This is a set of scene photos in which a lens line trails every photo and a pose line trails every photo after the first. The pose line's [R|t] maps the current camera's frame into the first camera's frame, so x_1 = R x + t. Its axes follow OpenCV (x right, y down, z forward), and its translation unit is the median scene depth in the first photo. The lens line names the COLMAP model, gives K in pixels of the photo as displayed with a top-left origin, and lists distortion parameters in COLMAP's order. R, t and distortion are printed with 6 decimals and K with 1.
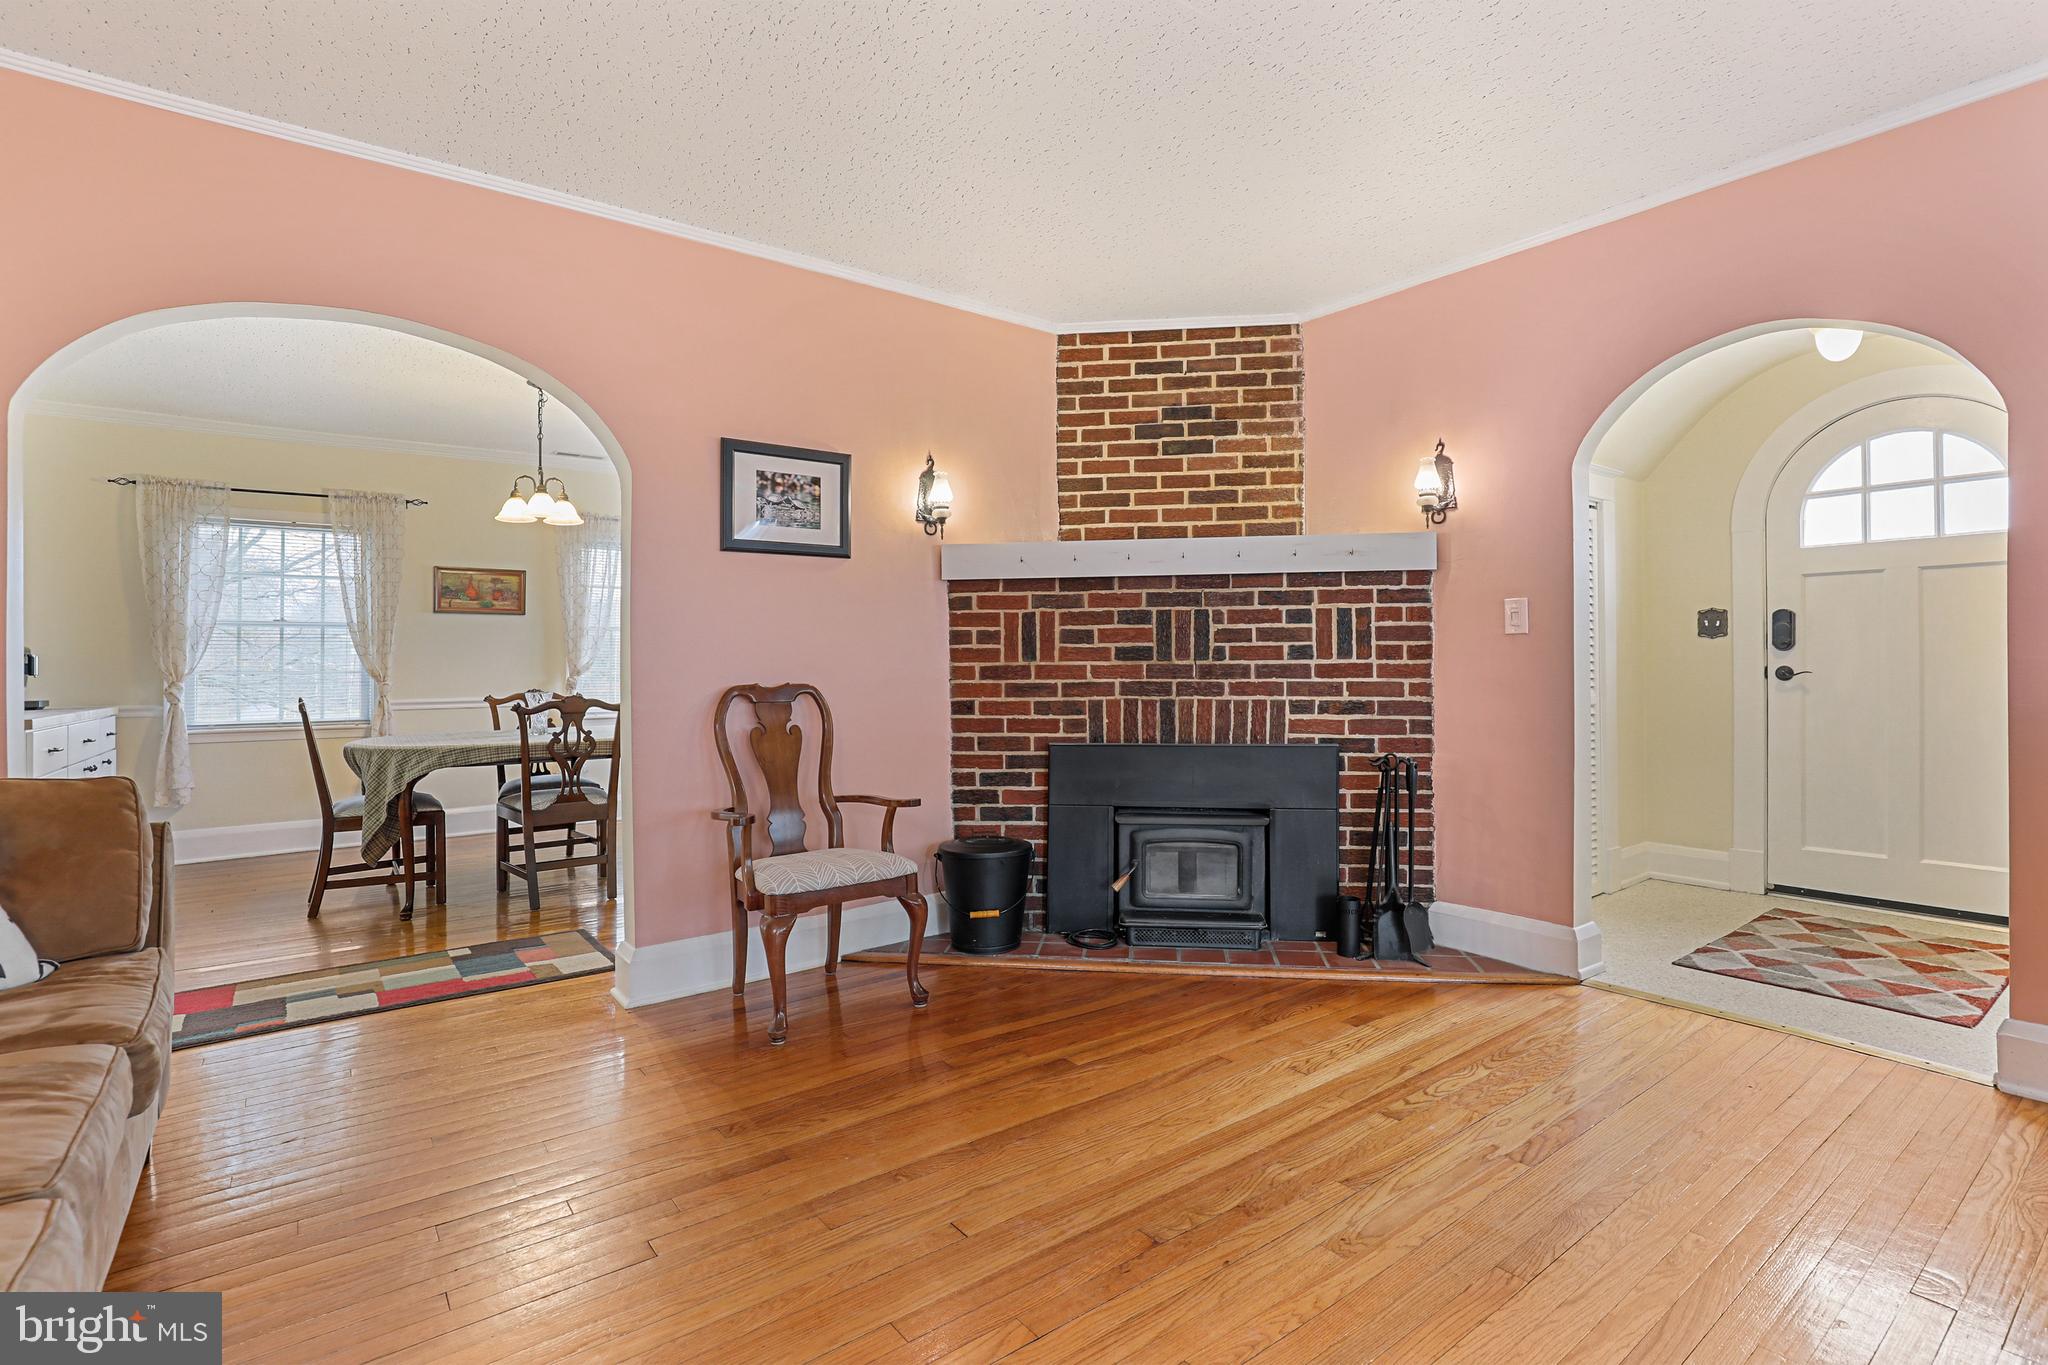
lens RADIAL K [[956.4, 0, 1027.1], [0, 956.4, 658.4], [0, 0, 1]] dist [-0.012052, 0.003144]
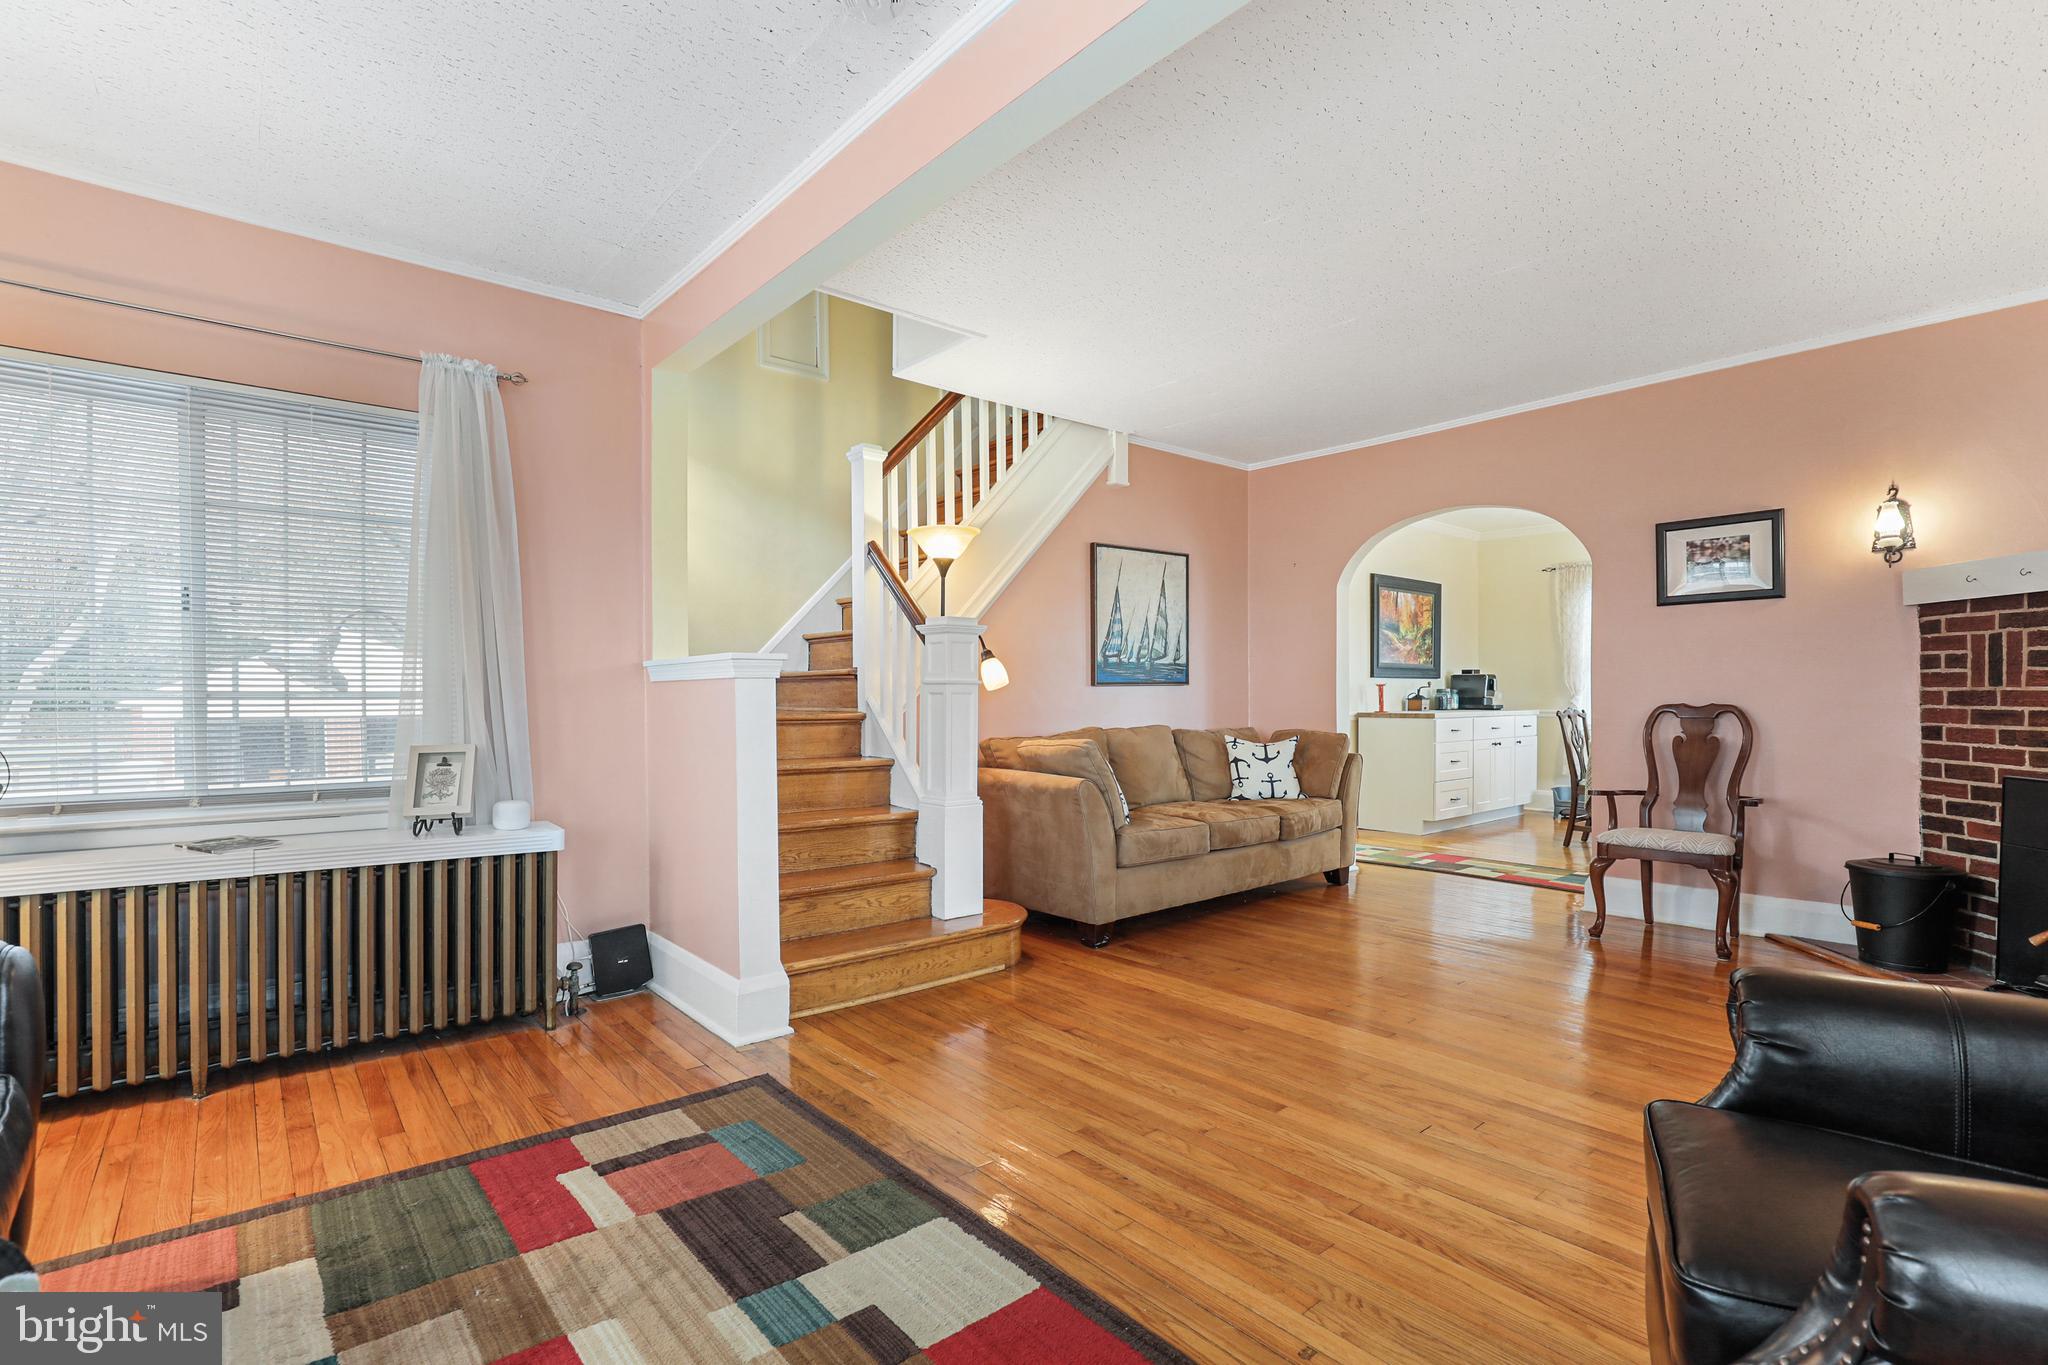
lens RADIAL K [[956.4, 0, 1068.7], [0, 956.4, 716.5], [0, 0, 1]] dist [-0.012052, 0.003144]
pose [[0.093552, 0.035907, -0.994967, 0.822233], [0.016308, 0.999160, 0.037592, -0.016672], [0.995481, -0.019743, 0.092888, 0.022736]]
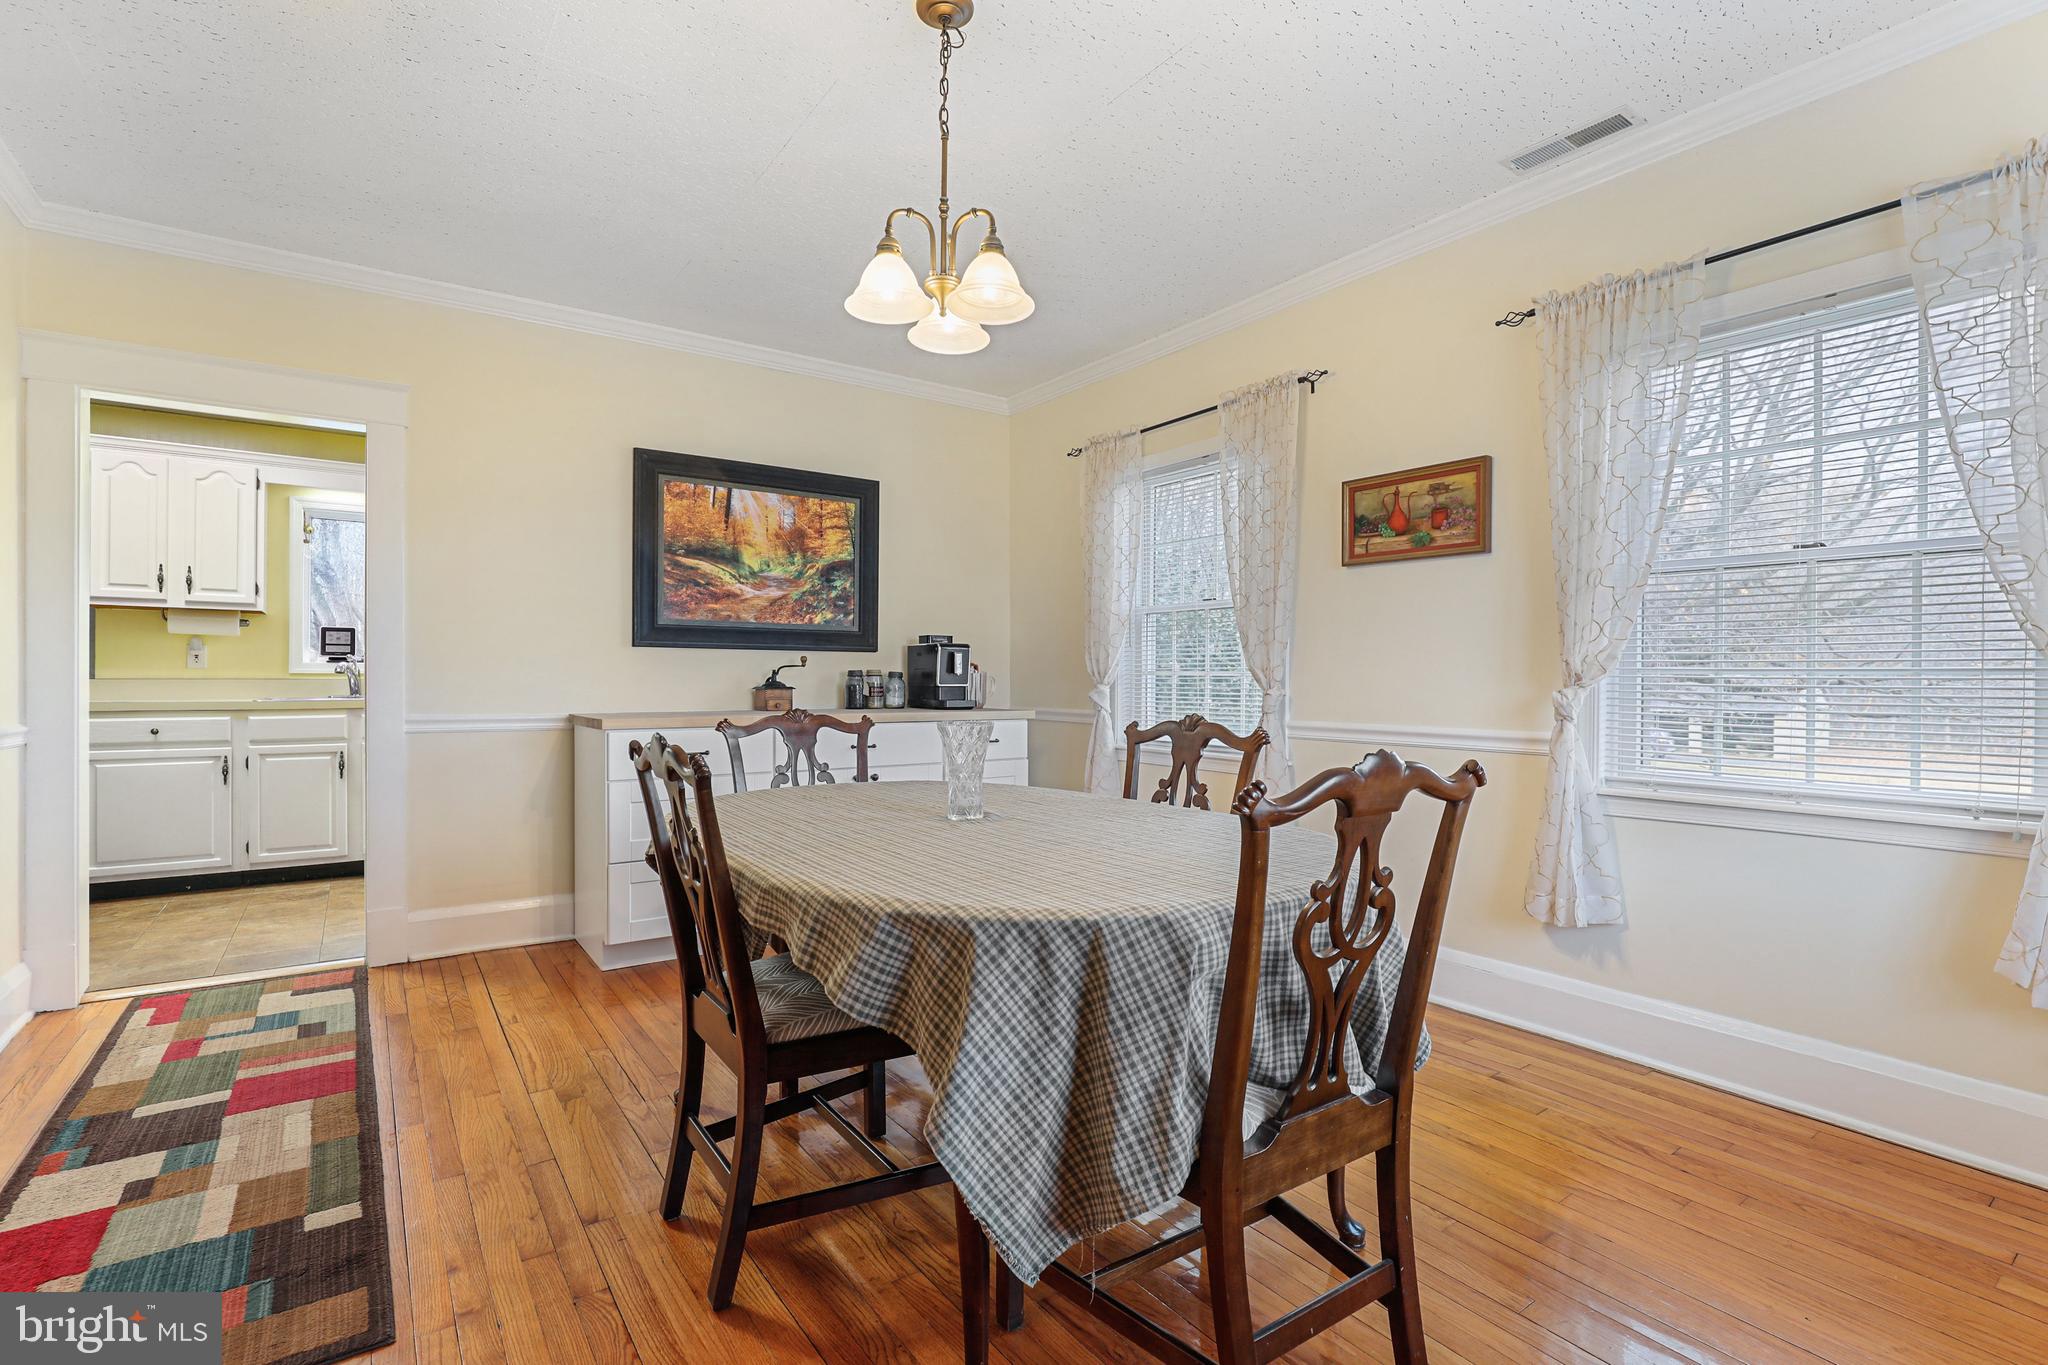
lens RADIAL K [[956.4, 0, 1029.7], [0, 956.4, 680.8], [0, 0, 1]] dist [-0.012052, 0.003144]
pose [[-0.039062, 0.014926, -0.999125, -0.092780], [0.010081, 0.999843, 0.014543, 0.012874], [0.999186, -0.009504, -0.039206, 1.321852]]
